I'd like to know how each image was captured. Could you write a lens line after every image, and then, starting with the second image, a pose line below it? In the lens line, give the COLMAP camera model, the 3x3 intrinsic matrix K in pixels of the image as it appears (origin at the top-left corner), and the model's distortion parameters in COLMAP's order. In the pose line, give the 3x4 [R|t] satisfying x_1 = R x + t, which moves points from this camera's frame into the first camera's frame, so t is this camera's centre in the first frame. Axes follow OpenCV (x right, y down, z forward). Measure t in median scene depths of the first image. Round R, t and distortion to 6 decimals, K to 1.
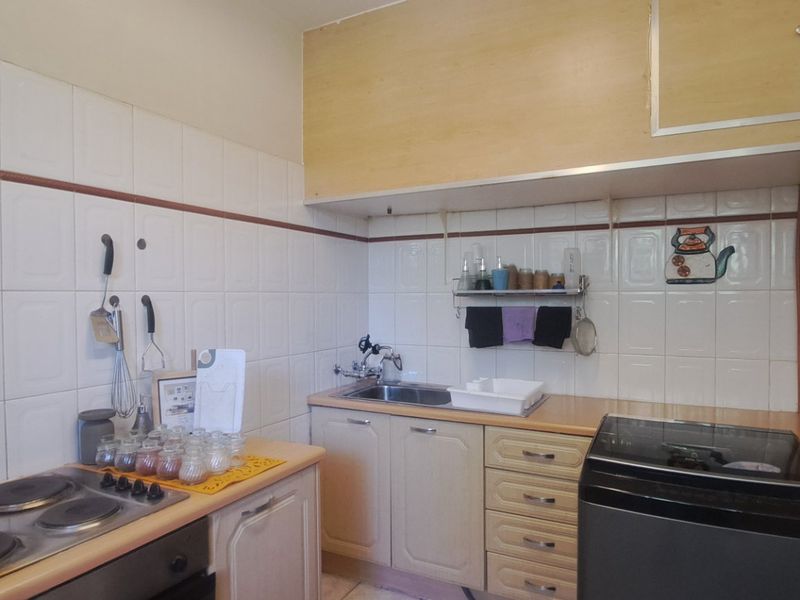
lens RADIAL K [[533.3, 0, 403.2], [0, 533.3, 303.3], [0, 0, 1]] dist [0.000685, -0.003062]
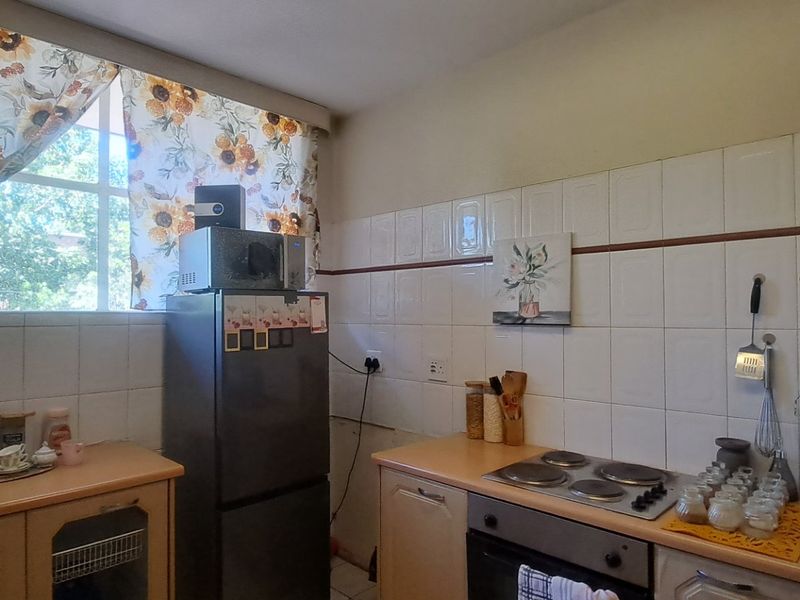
lens RADIAL K [[533.3, 0, 403.2], [0, 533.3, 303.3], [0, 0, 1]] dist [0.000685, -0.003062]
pose [[-0.294119, -0.020691, -0.955545, 0.696916], [-0.011260, 0.999771, -0.018183, -0.050985], [0.955703, 0.005411, -0.294284, 0.716262]]
